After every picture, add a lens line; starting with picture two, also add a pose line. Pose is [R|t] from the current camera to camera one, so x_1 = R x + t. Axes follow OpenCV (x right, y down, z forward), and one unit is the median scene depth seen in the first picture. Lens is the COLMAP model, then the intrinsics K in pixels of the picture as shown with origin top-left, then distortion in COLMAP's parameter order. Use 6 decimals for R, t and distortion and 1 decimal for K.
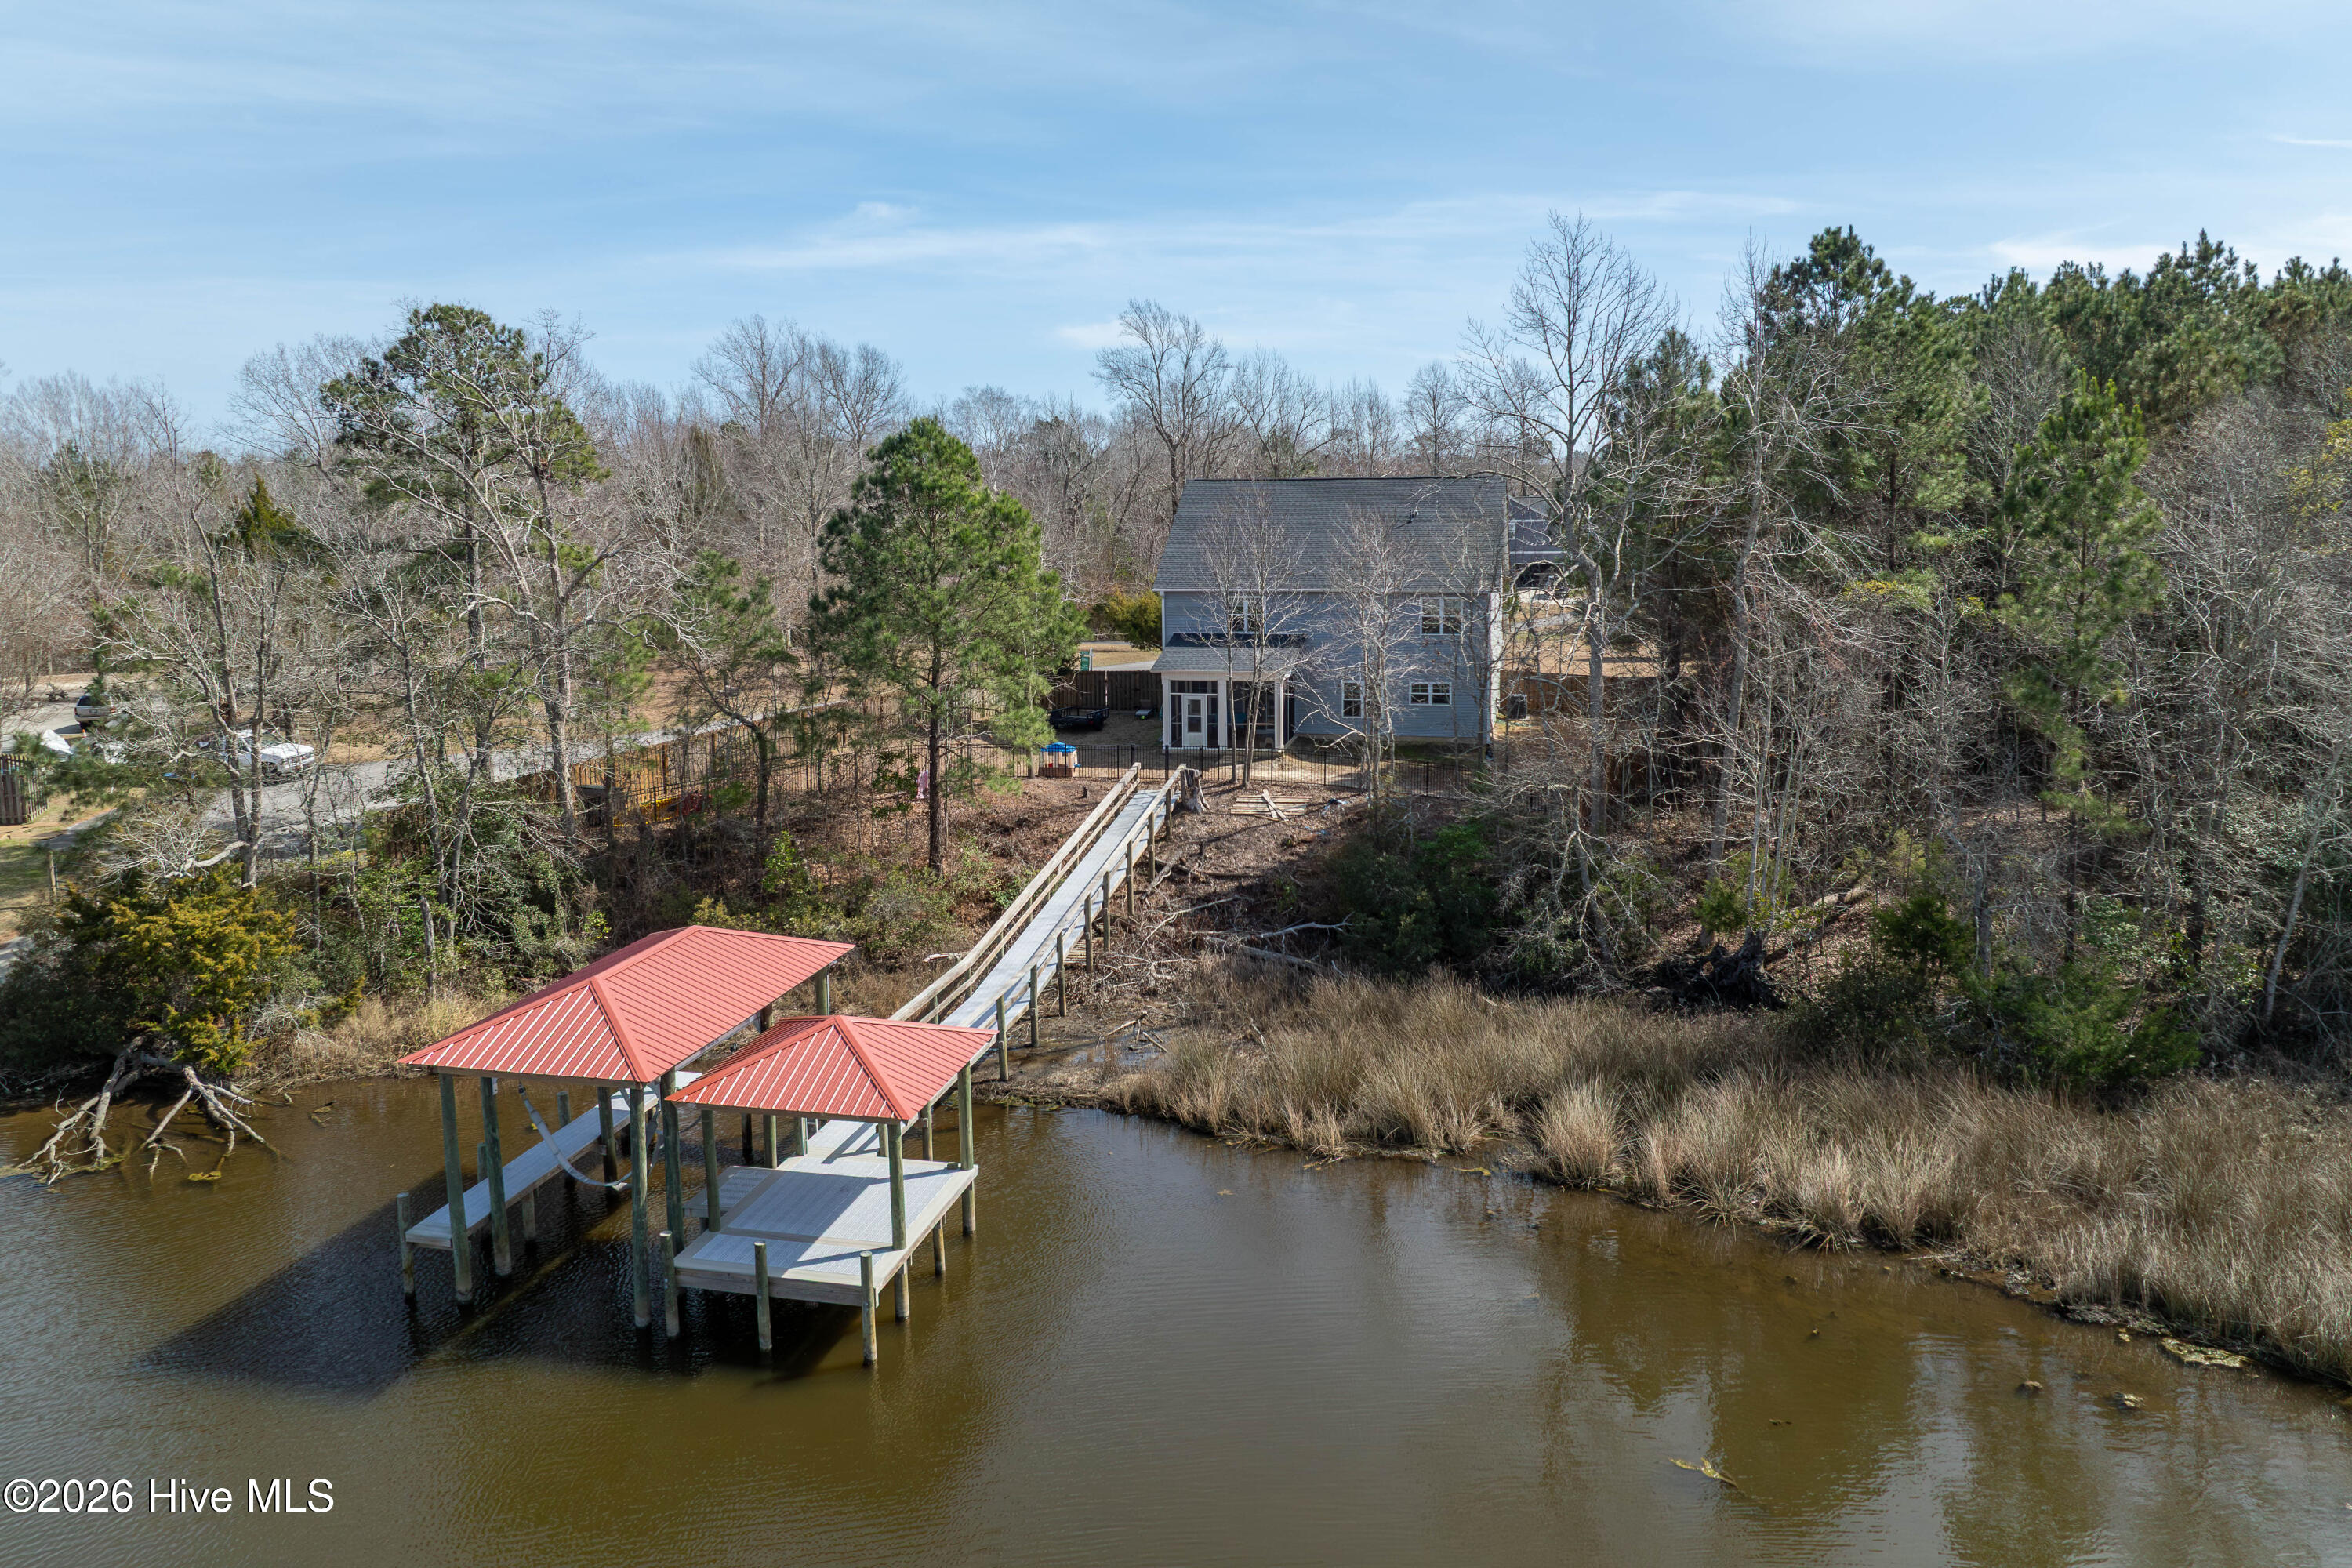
lens RADIAL K [[1649.4, 0, 1173.2], [0, 1649.4, 668.8], [0, 0, 1]] dist [-0.041077, -0.002703]
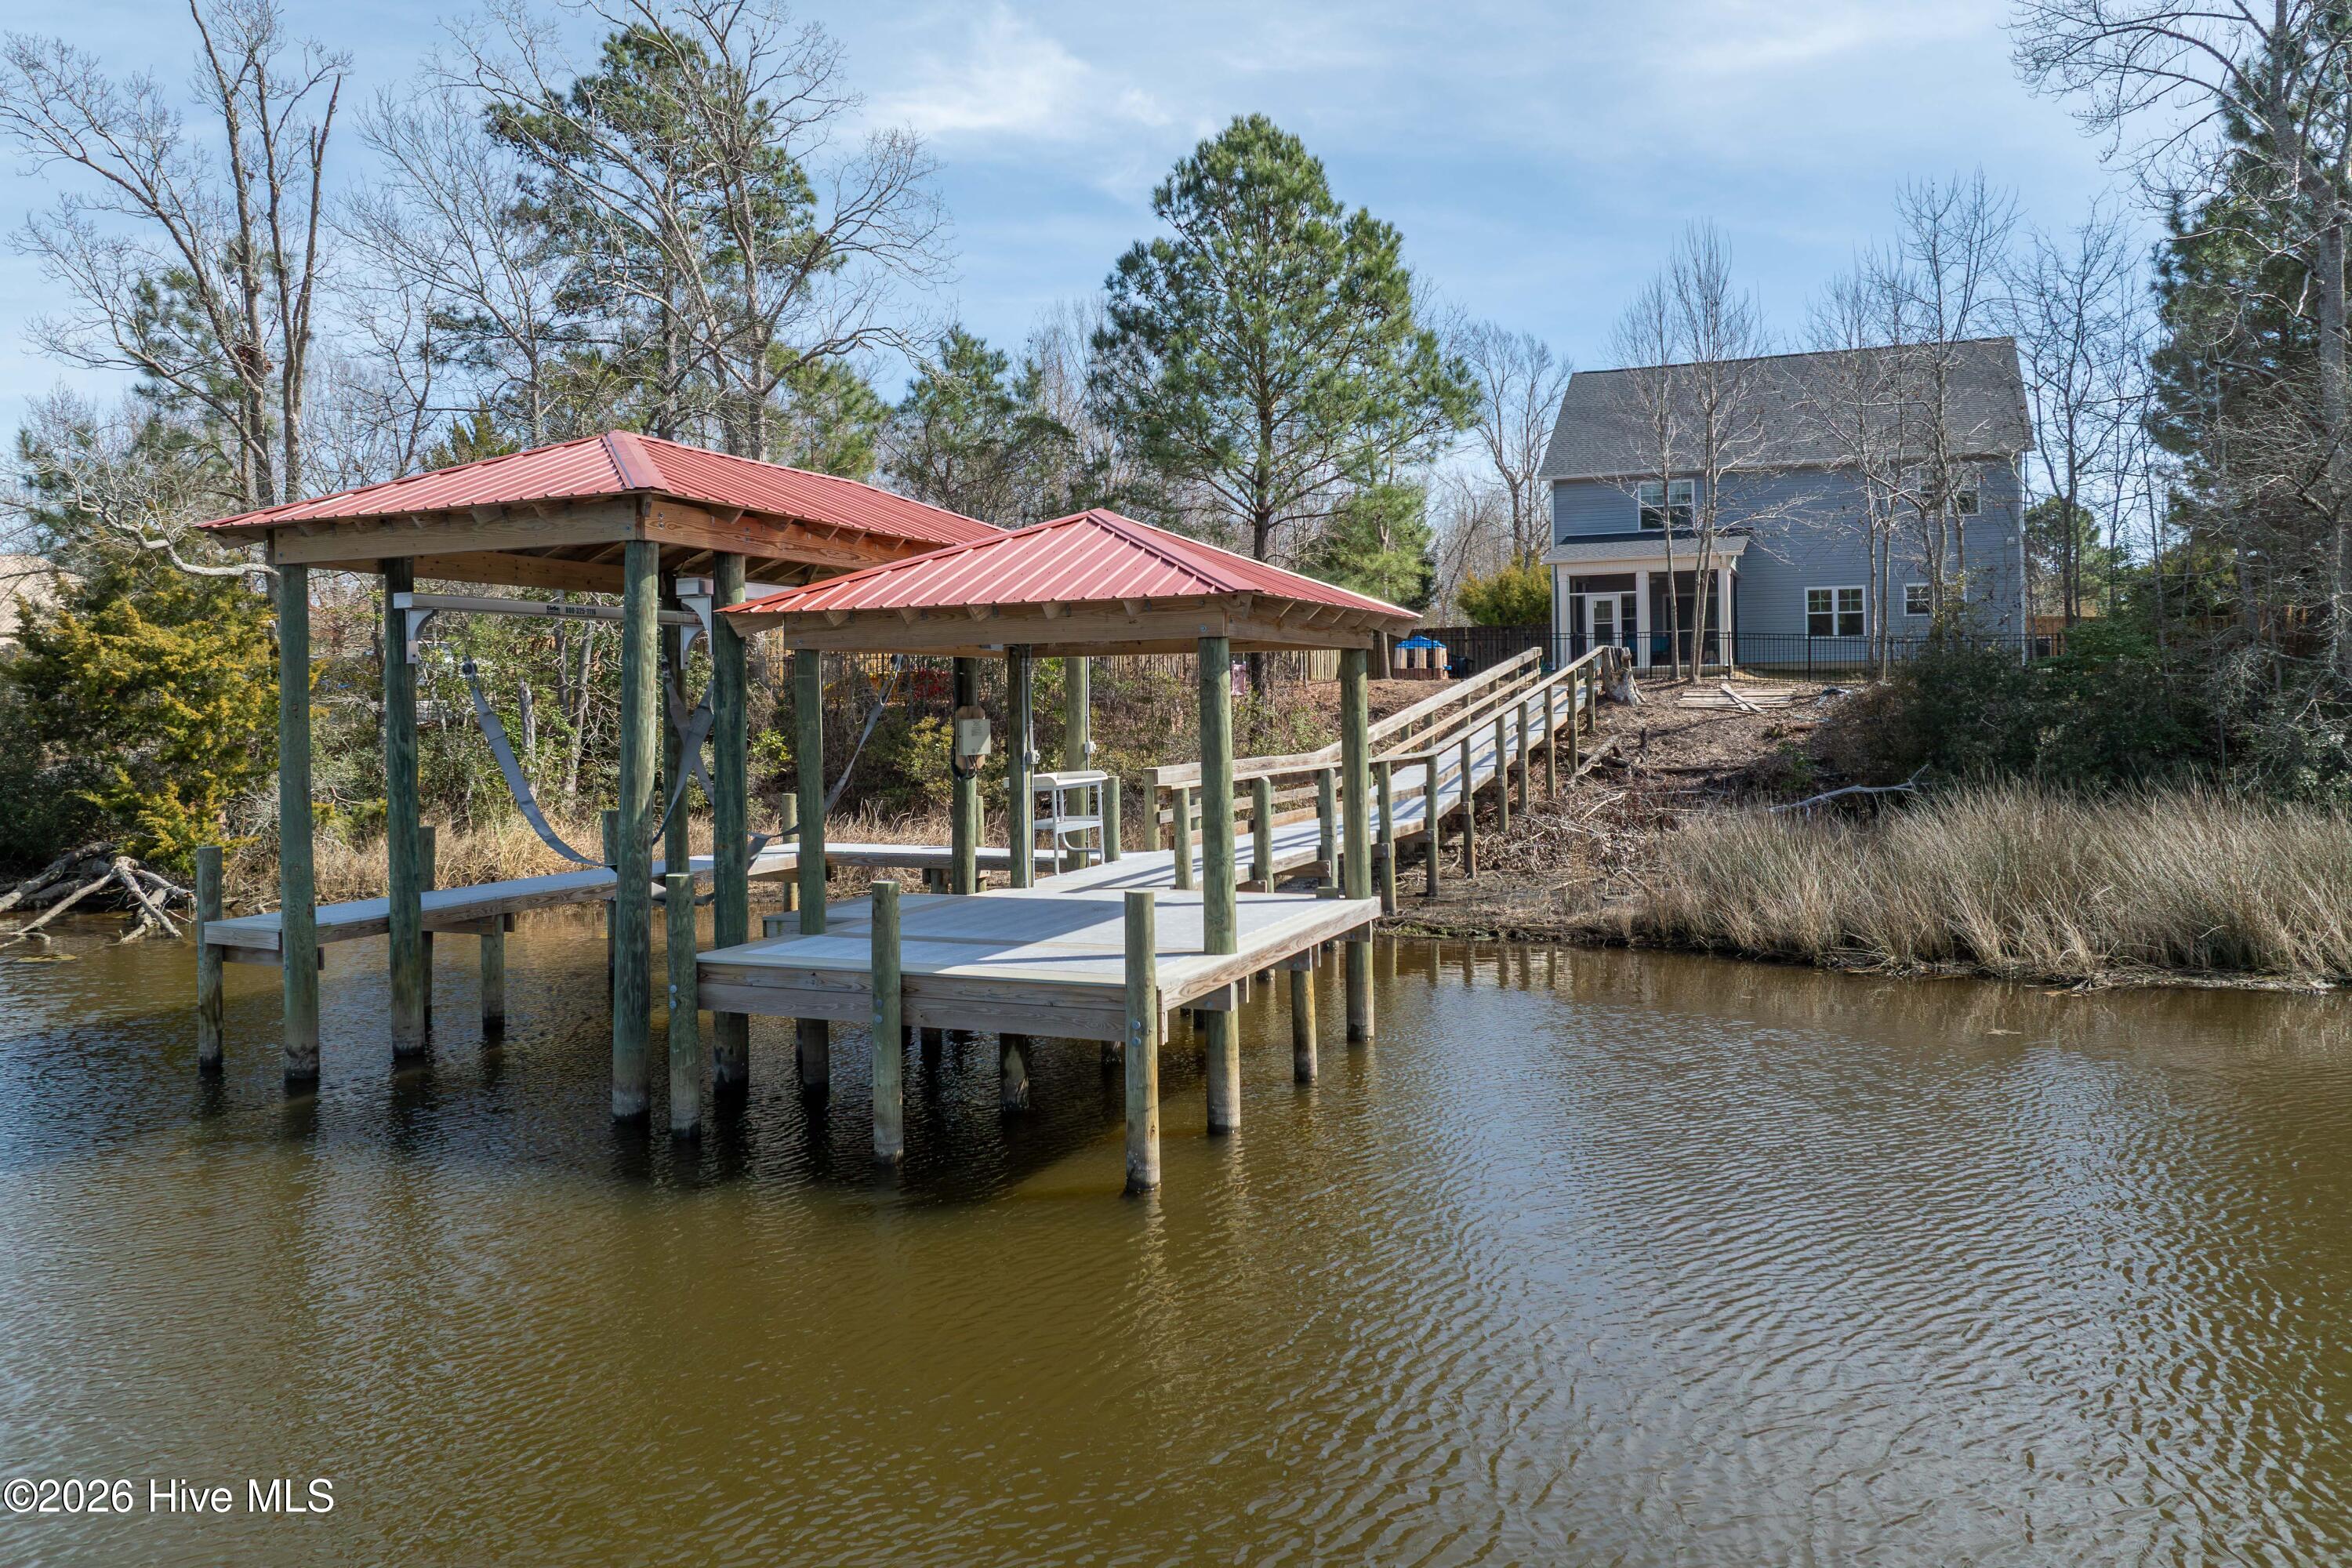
lens RADIAL K [[1649.4, 0, 1173.2], [0, 1649.4, 668.8], [0, 0, 1]] dist [-0.041077, -0.002703]
pose [[0.983976, -0.006258, -0.178191, -0.059809], [-0.017185, 0.991402, -0.129715, 0.194202], [0.177471, 0.130699, 0.975409, 0.334416]]
